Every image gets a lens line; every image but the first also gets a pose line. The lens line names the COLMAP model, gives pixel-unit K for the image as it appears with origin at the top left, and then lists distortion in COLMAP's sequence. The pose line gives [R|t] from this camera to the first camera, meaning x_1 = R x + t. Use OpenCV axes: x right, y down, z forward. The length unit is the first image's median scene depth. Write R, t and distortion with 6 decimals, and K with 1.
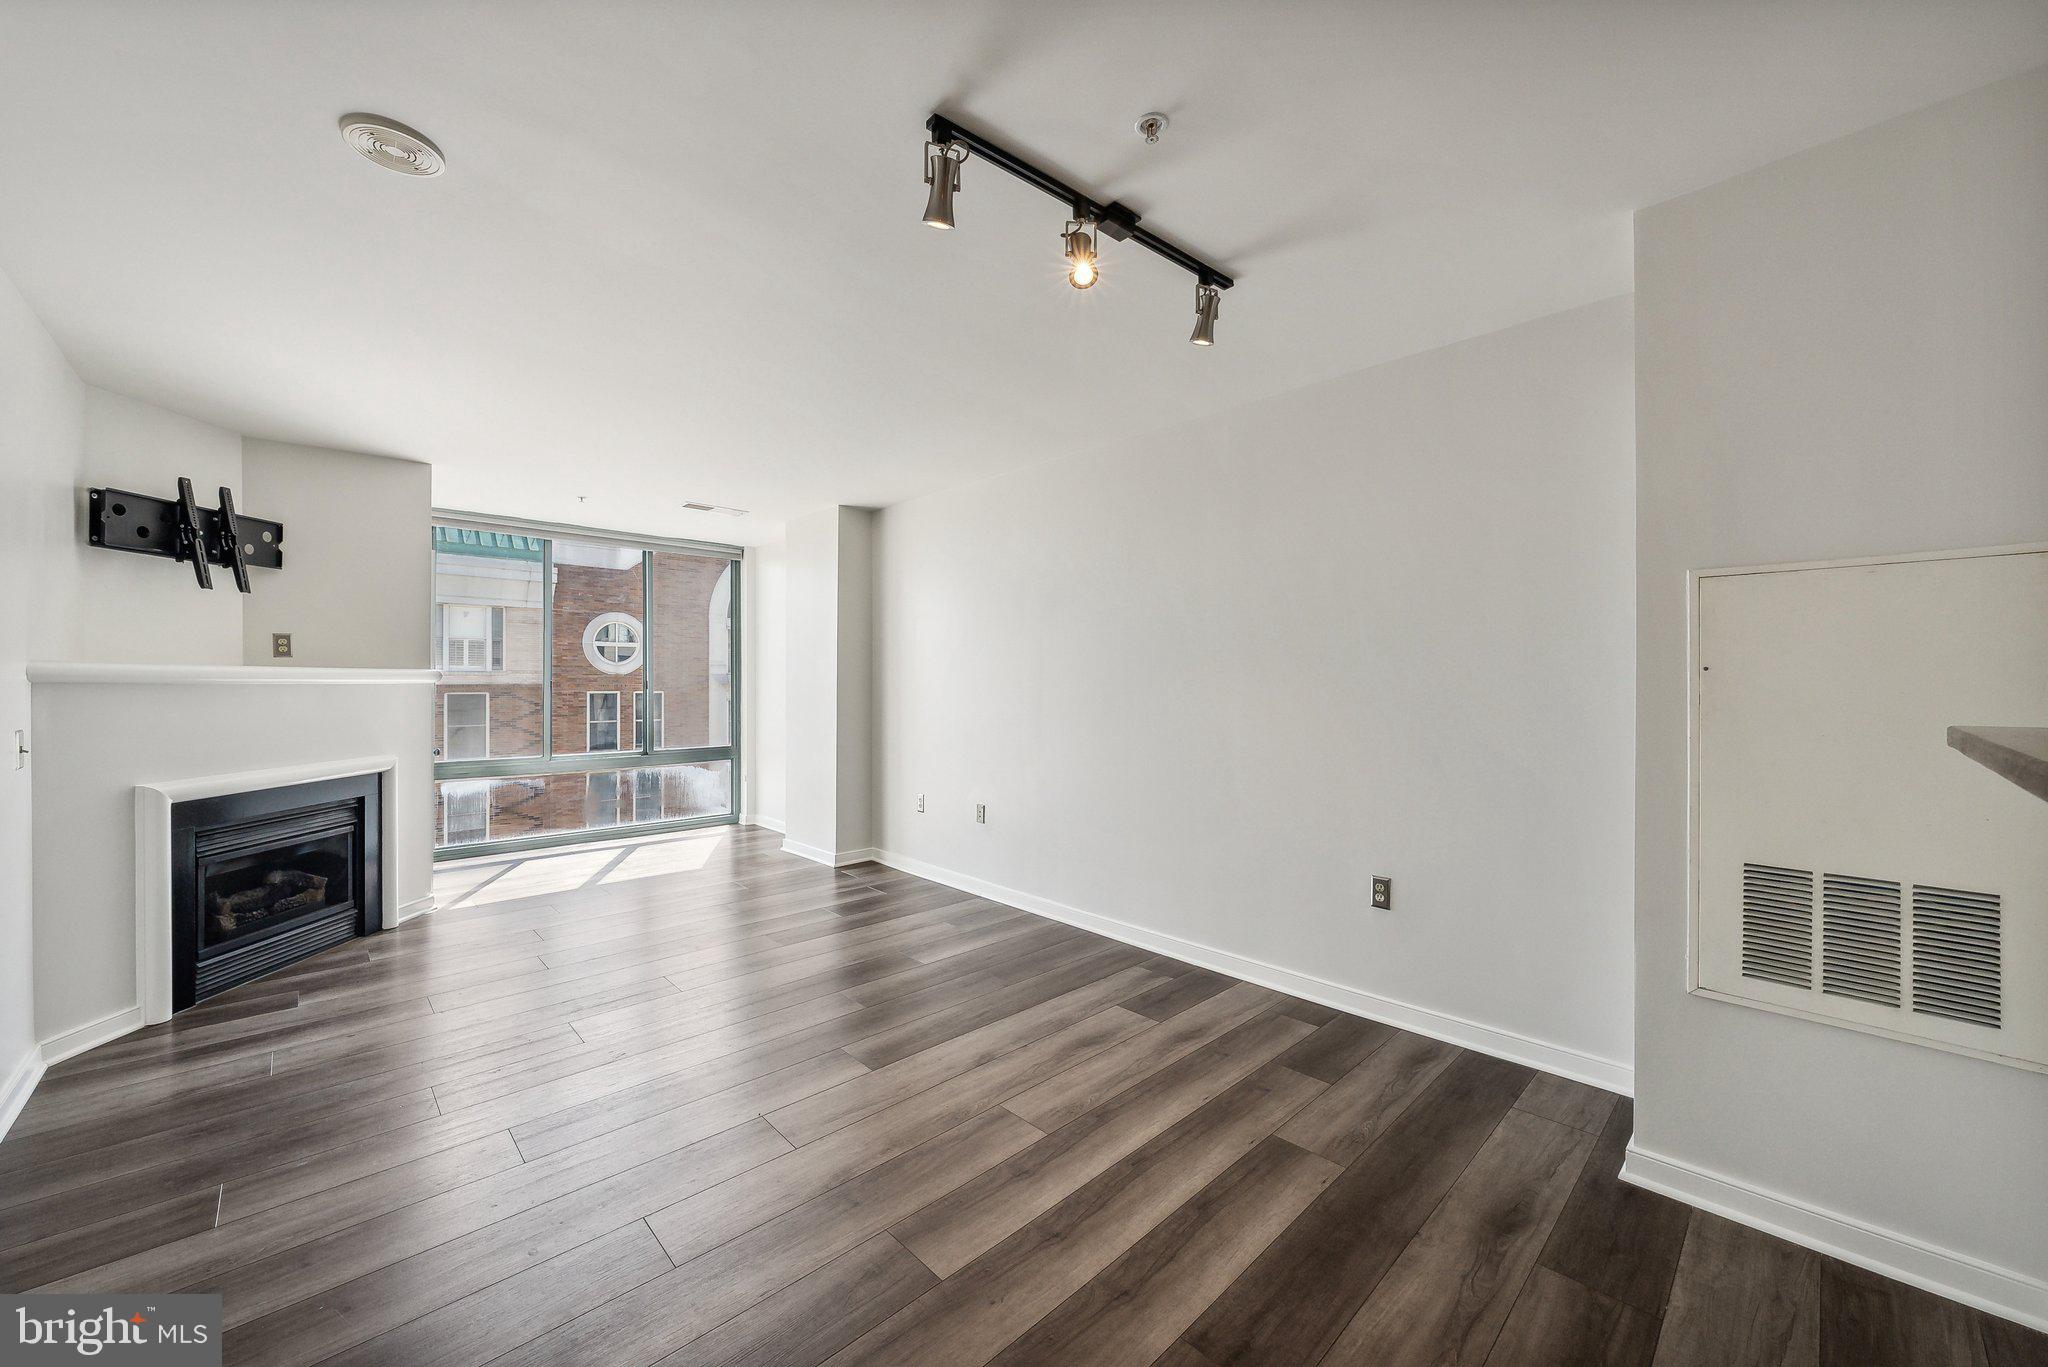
lens RADIAL K [[766.0, 0, 1016.8], [0, 766.0, 687.0], [0, 0, 1]] dist [-0.000854, -0.000566]
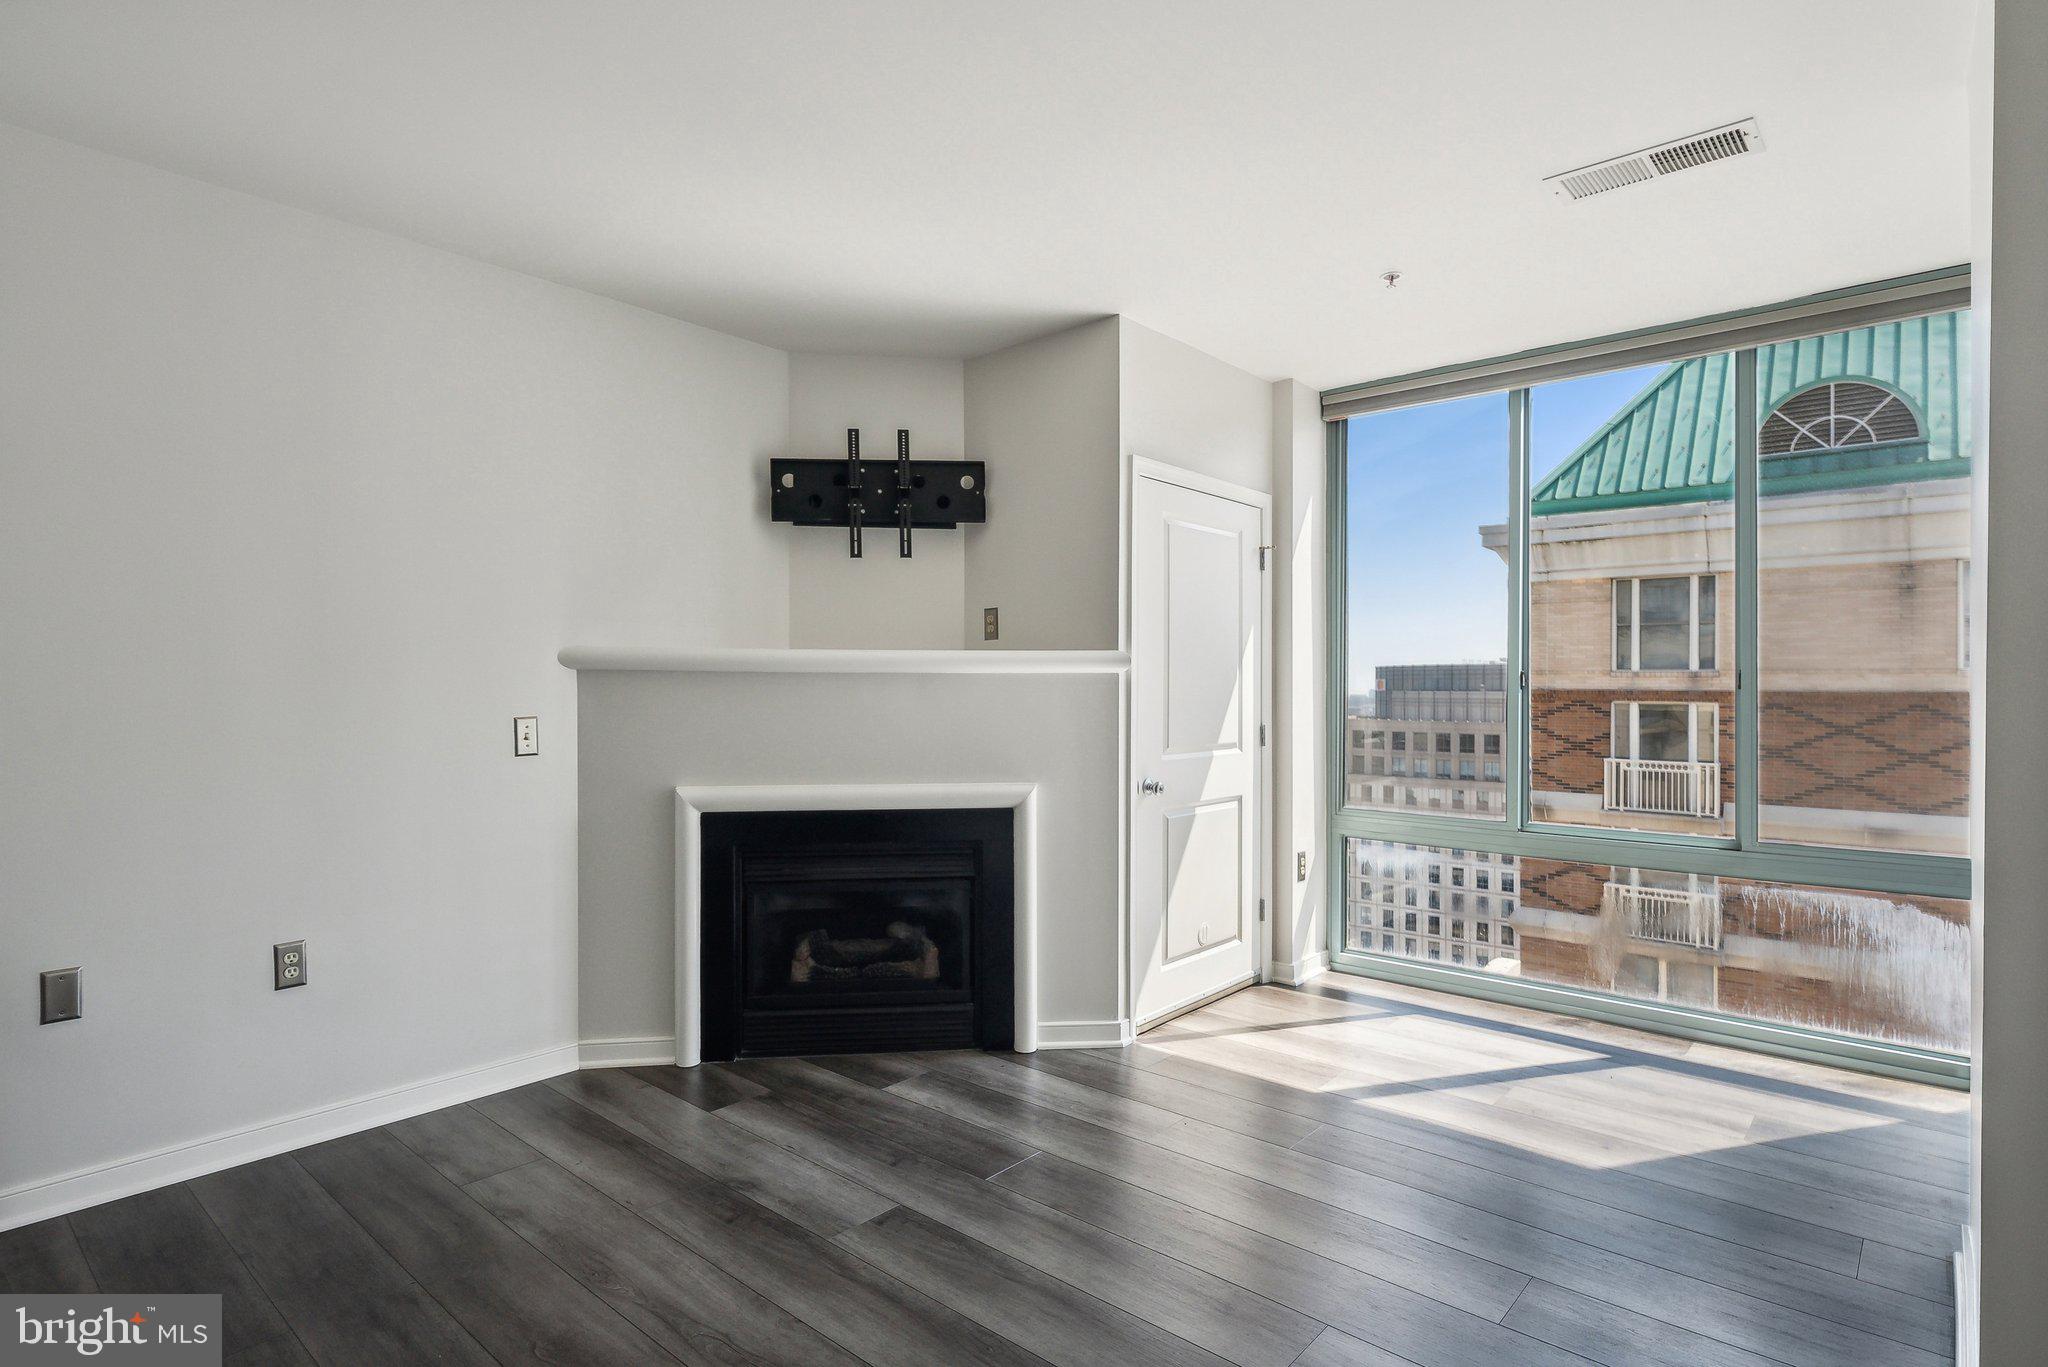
lens RADIAL K [[1054.6, 0, 1016.6], [0, 1054.6, 683.0], [0, 0, 1]] dist [0.005348, -0.001942]
pose [[0.091243, -0.006917, -0.995805, 0.070725], [-0.007728, 0.999941, -0.007654, 0.011659], [0.995799, 0.008394, 0.091184, 0.945148]]
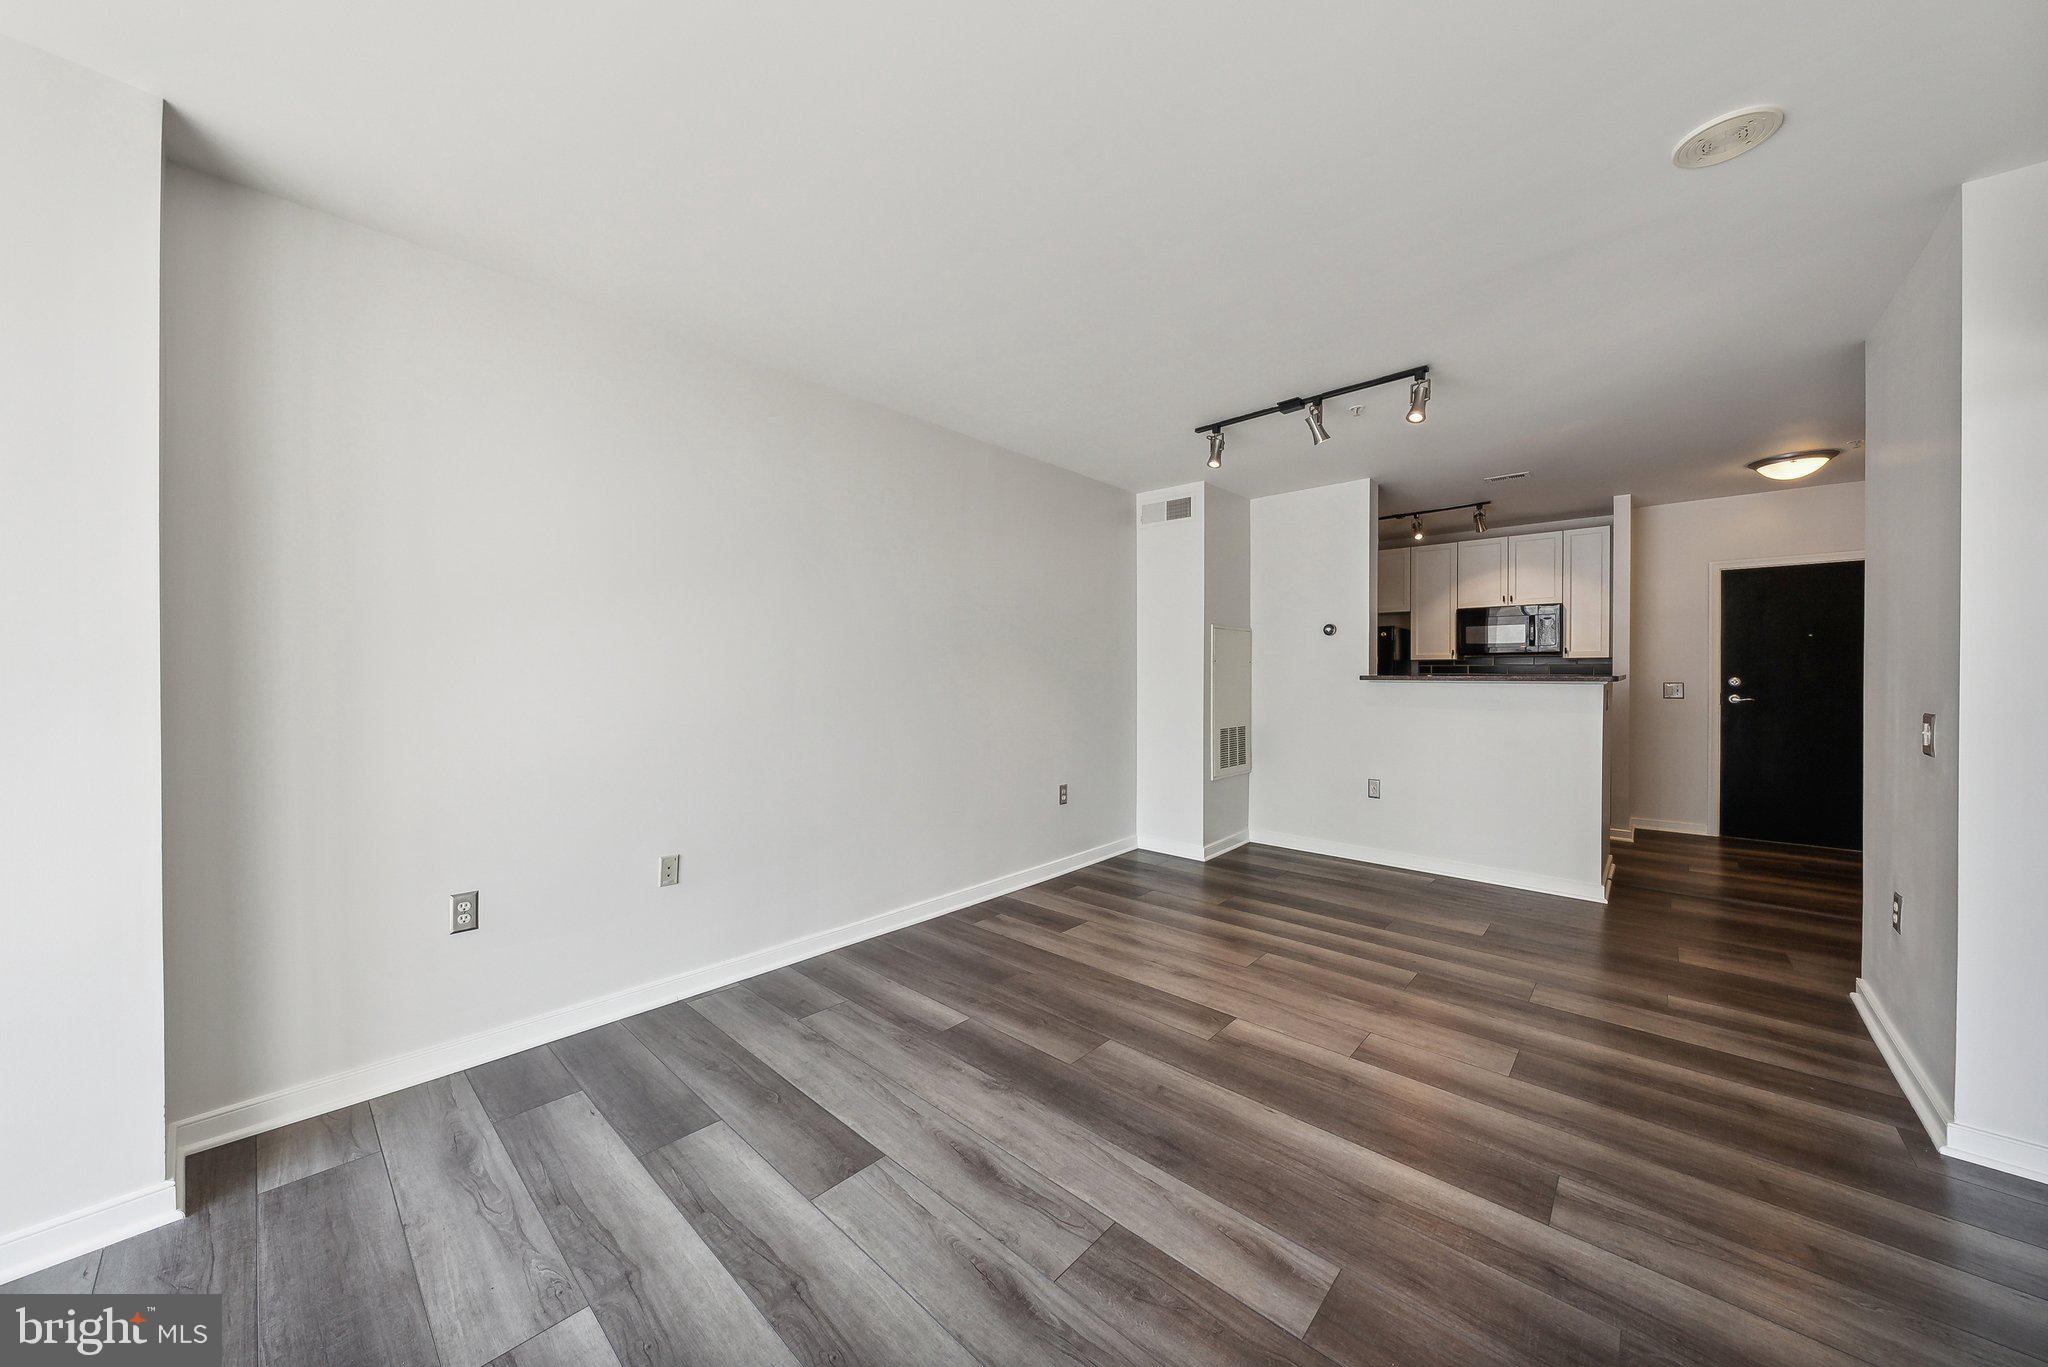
lens RADIAL K [[706.9, 0, 1028.1], [0, 706.9, 676.2], [0, 0, 1]] dist [-0.000949, -0.000386]
pose [[-0.083485, -0.004584, 0.996498, -0.772729], [0.003798, 0.999981, 0.004918, 0.007006], [-0.996502, 0.004195, -0.083466, 0.916658]]
